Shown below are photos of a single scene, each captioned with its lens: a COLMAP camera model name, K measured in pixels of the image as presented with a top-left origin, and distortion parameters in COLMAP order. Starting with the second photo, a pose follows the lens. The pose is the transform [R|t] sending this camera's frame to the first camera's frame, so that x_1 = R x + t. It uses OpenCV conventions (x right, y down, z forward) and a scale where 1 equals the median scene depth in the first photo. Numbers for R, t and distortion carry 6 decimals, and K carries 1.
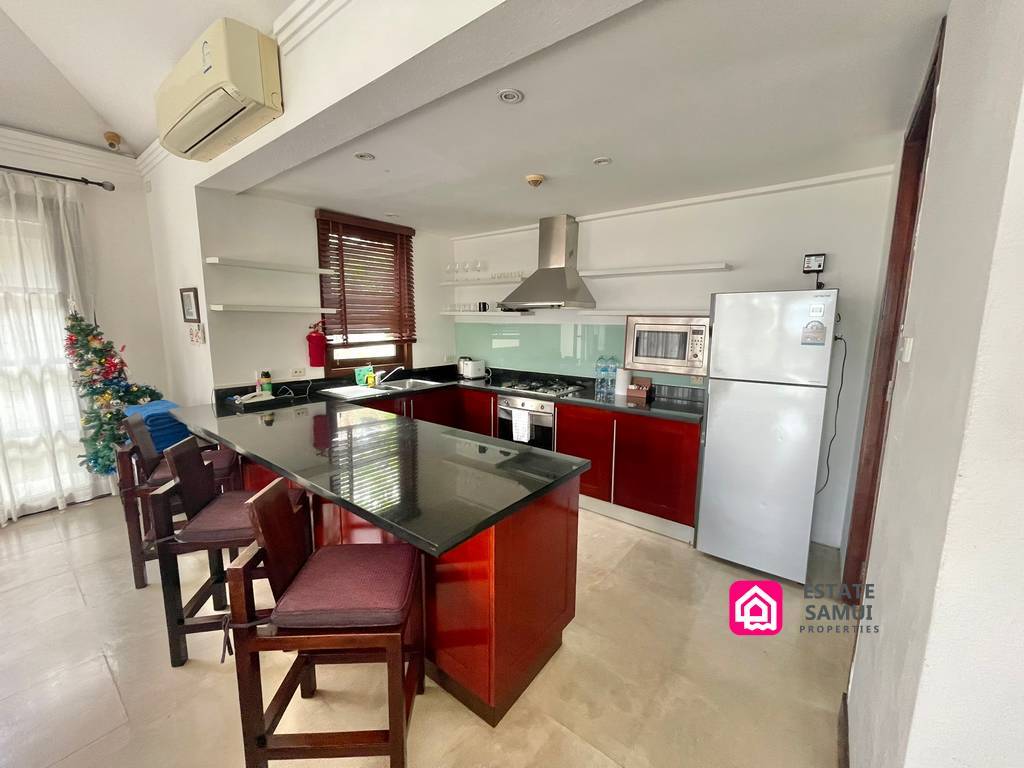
lens RADIAL K [[411.3, 0, 507.3], [0, 411.3, 380.6], [0, 0, 1]] dist [-0.000907, -0.000346]
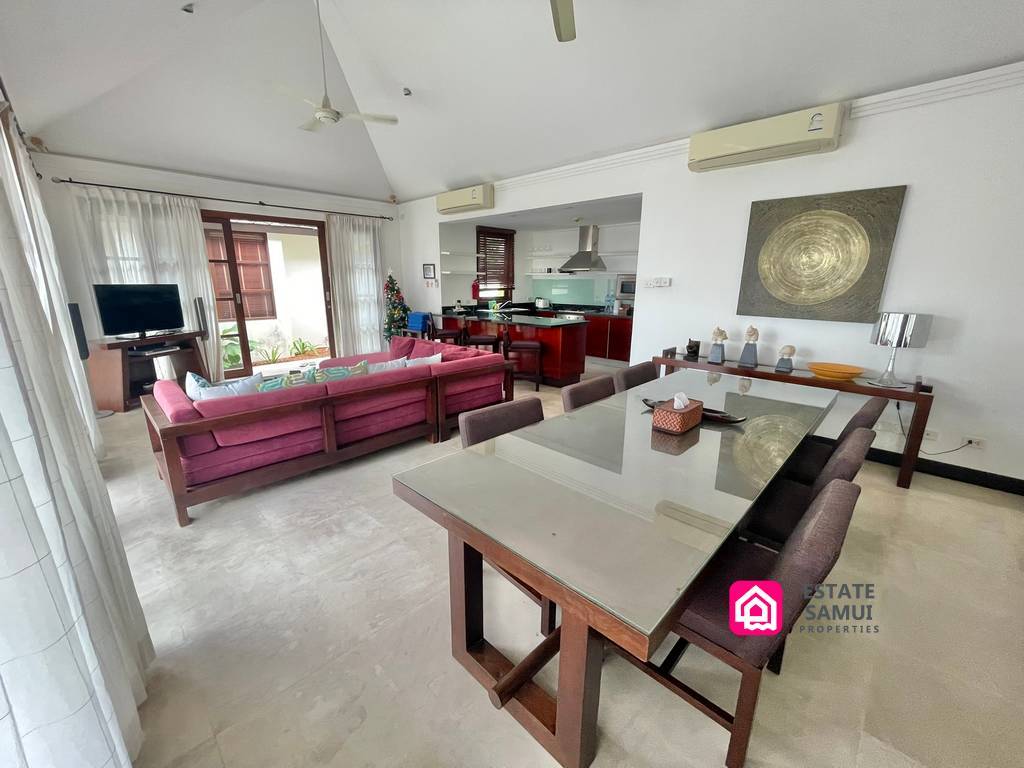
lens RADIAL K [[411.3, 0, 507.3], [0, 411.3, 380.6], [0, 0, 1]] dist [-0.000907, -0.000346]
pose [[0.993766, 0.022670, -0.109155, -0.039549], [-0.012001, 0.995171, 0.097424, 0.173089], [0.110837, -0.095507, 0.989239, -1.137749]]
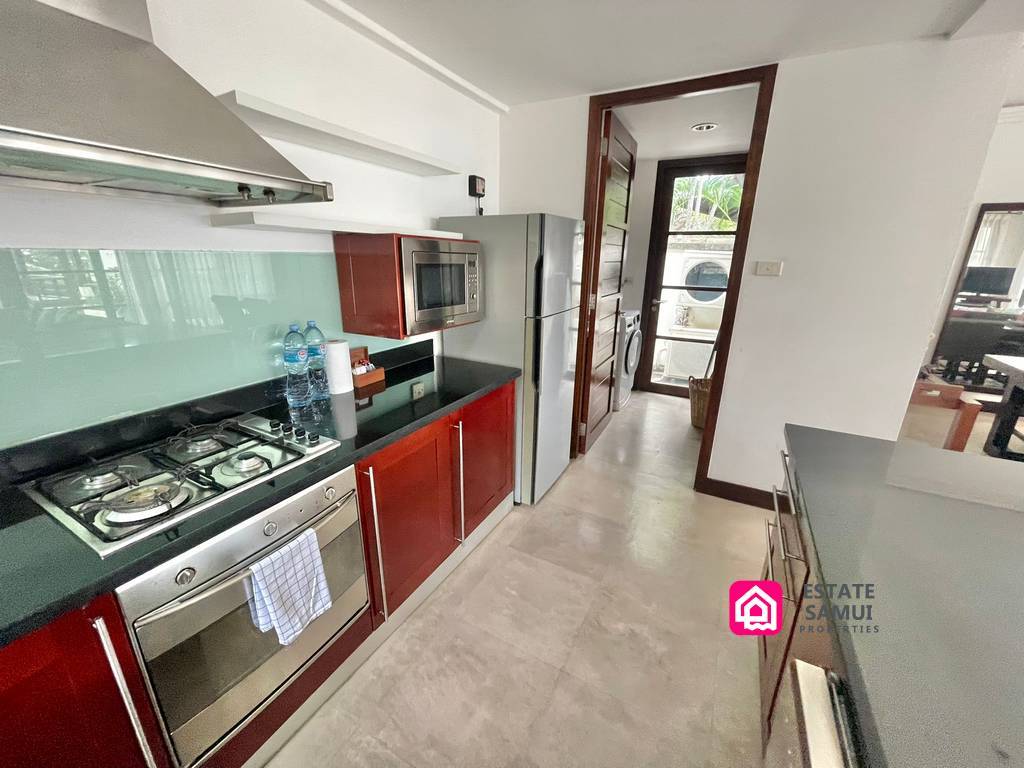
lens RADIAL K [[411.3, 0, 507.3], [0, 411.3, 380.6], [0, 0, 1]] dist [-0.000907, -0.000346]
pose [[-0.163114, -0.302771, 0.939001, -0.230121], [0.127718, 0.937260, 0.324396, -0.115692], [-0.978306, 0.172841, -0.114211, 0.810955]]
